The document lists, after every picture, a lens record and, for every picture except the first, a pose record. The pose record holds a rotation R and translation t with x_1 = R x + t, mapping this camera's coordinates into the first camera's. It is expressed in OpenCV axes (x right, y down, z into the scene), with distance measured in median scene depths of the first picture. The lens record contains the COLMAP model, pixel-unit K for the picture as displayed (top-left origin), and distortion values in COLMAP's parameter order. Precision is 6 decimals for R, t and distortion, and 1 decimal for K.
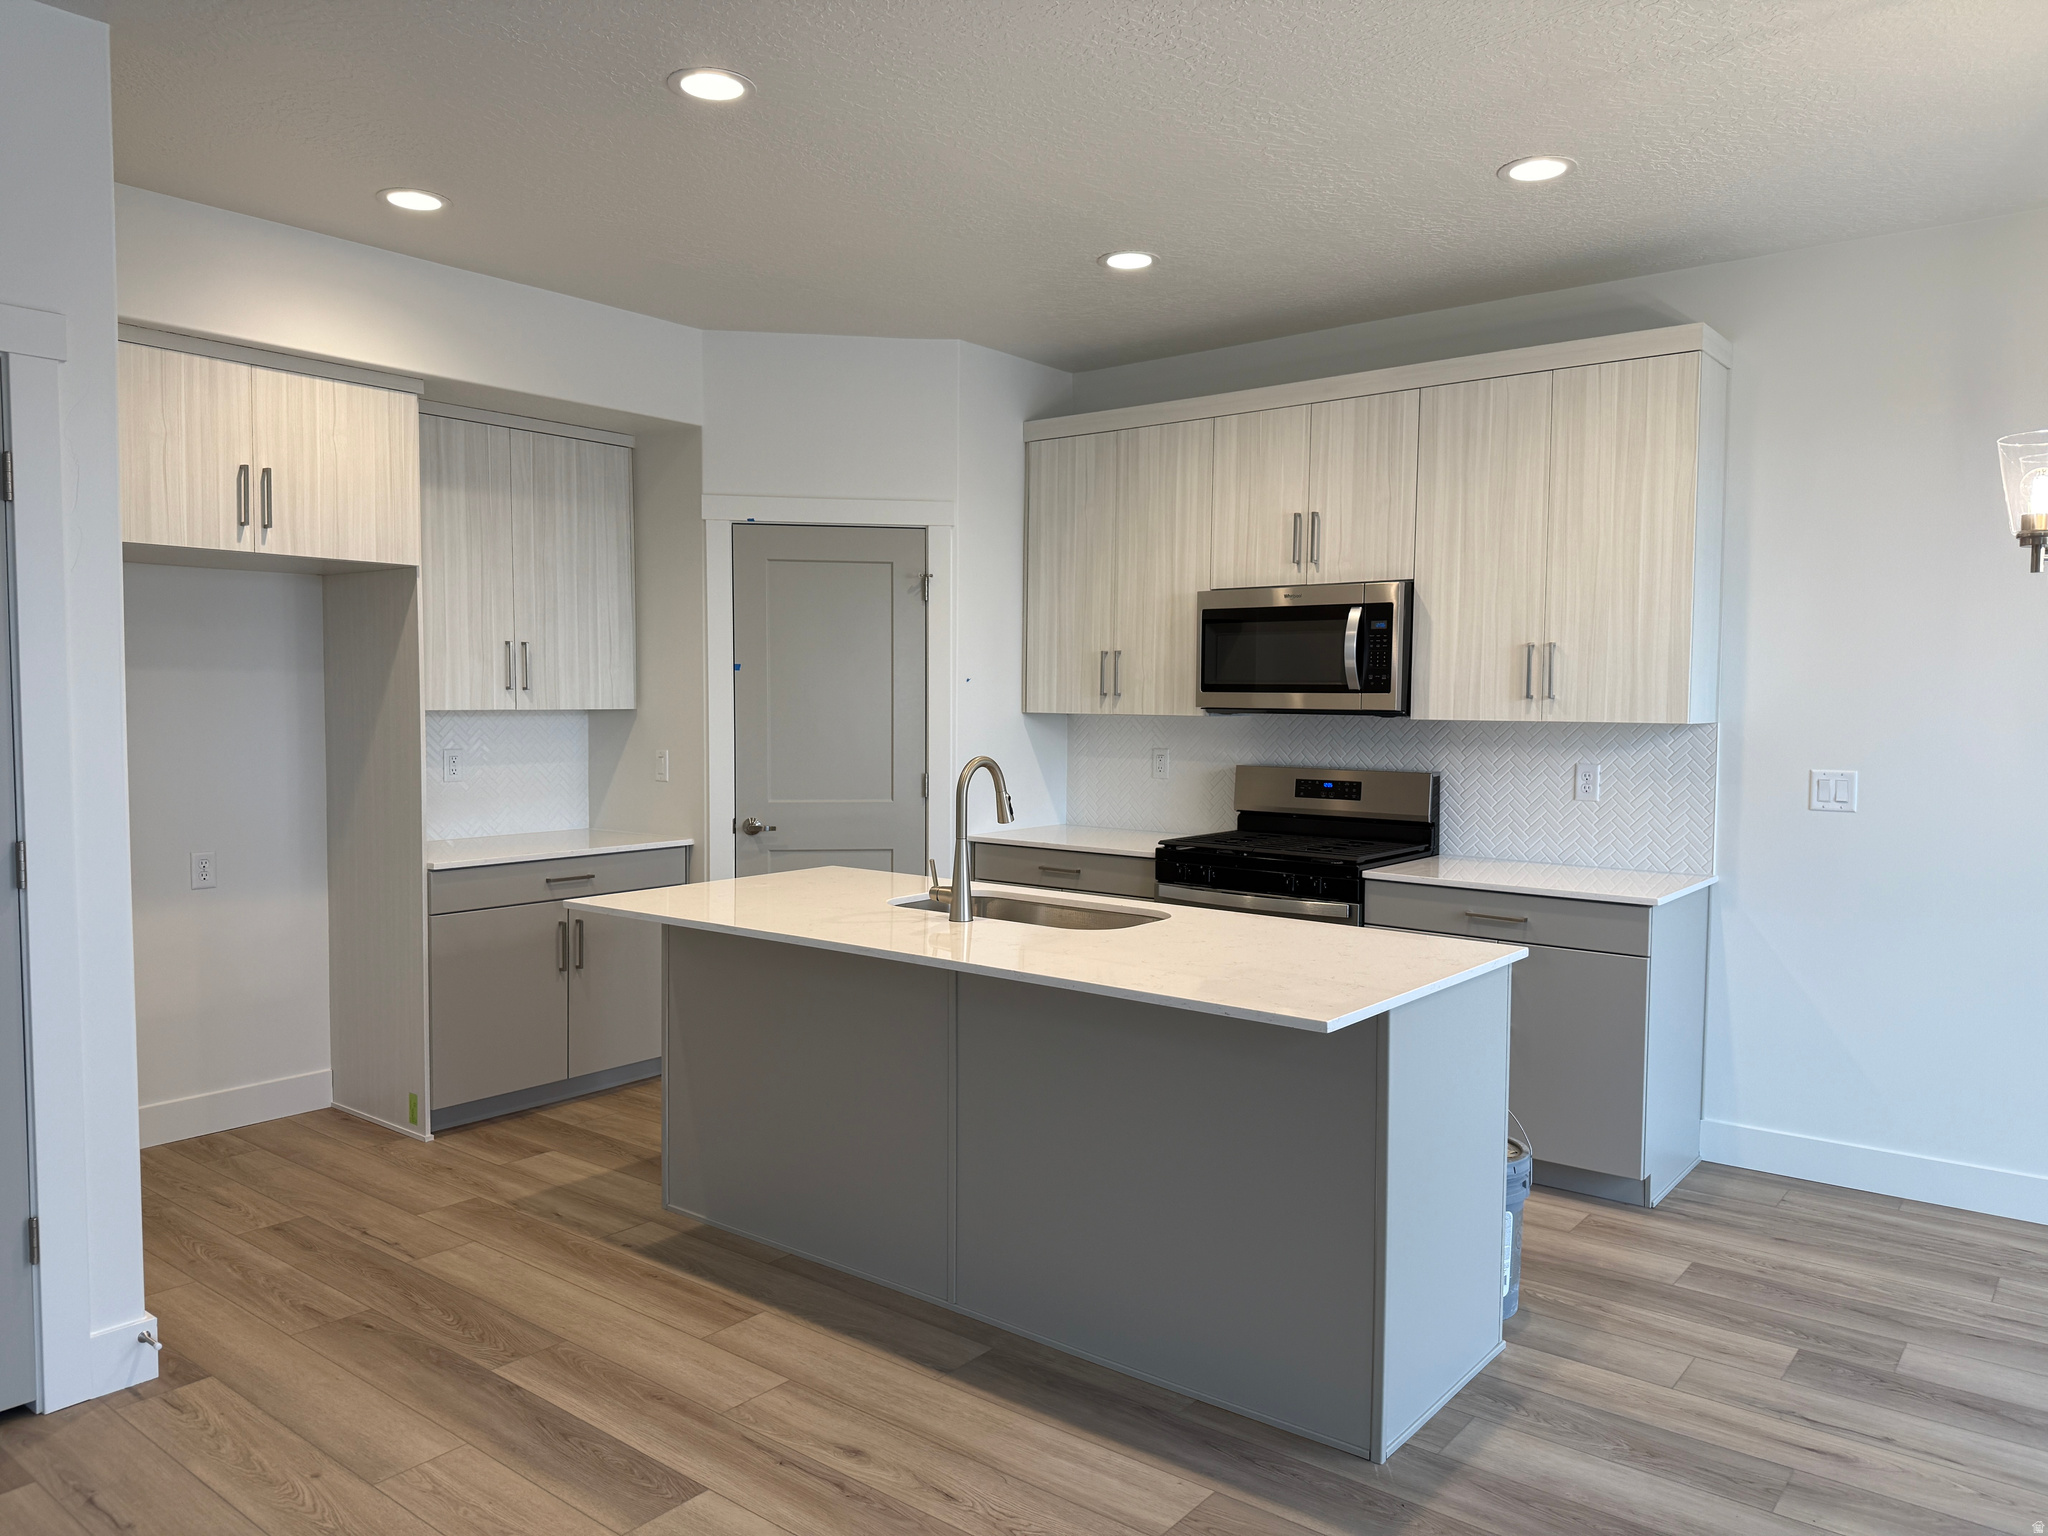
lens RADIAL K [[1447.3, 0, 1016.2], [0, 1447.3, 775.3], [0, 0, 1]] dist [-0.011194, -0.007497]
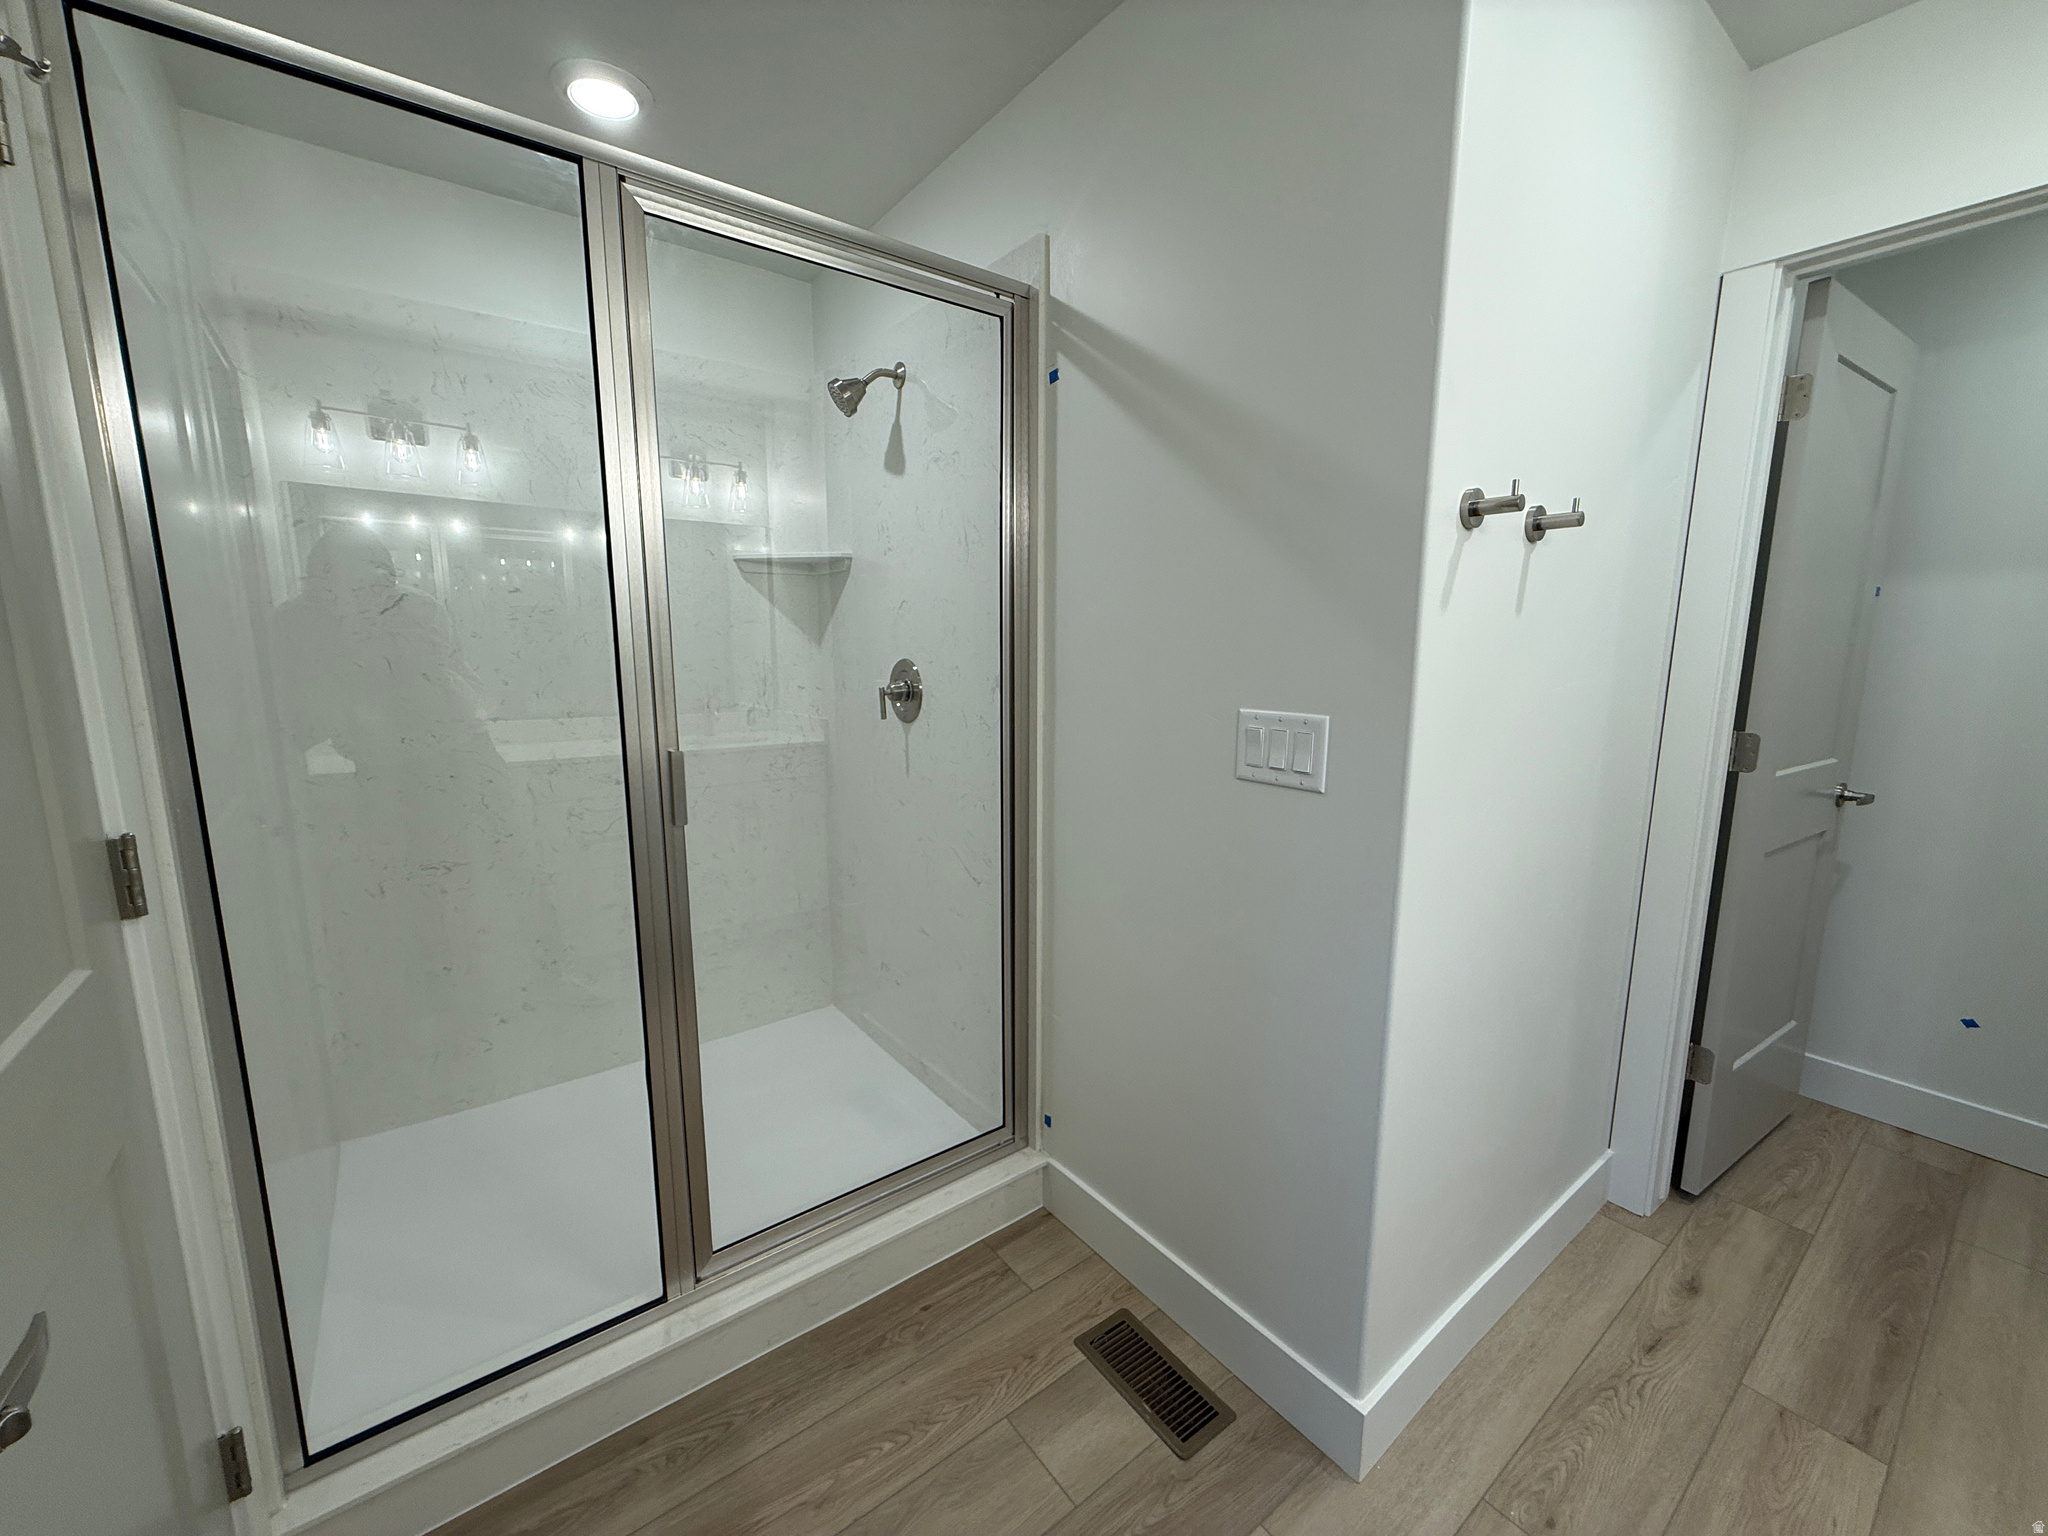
lens RADIAL K [[815.0, 0, 1024.5], [0, 815.0, 773.2], [0, 0, 1]] dist [0.000279, -0.000784]
pose [[0.969124, 0.039865, -0.243330, 0.467759], [-0.014667, 0.994417, 0.104499, -0.008997], [0.246138, -0.097703, 0.964298, 0.589976]]
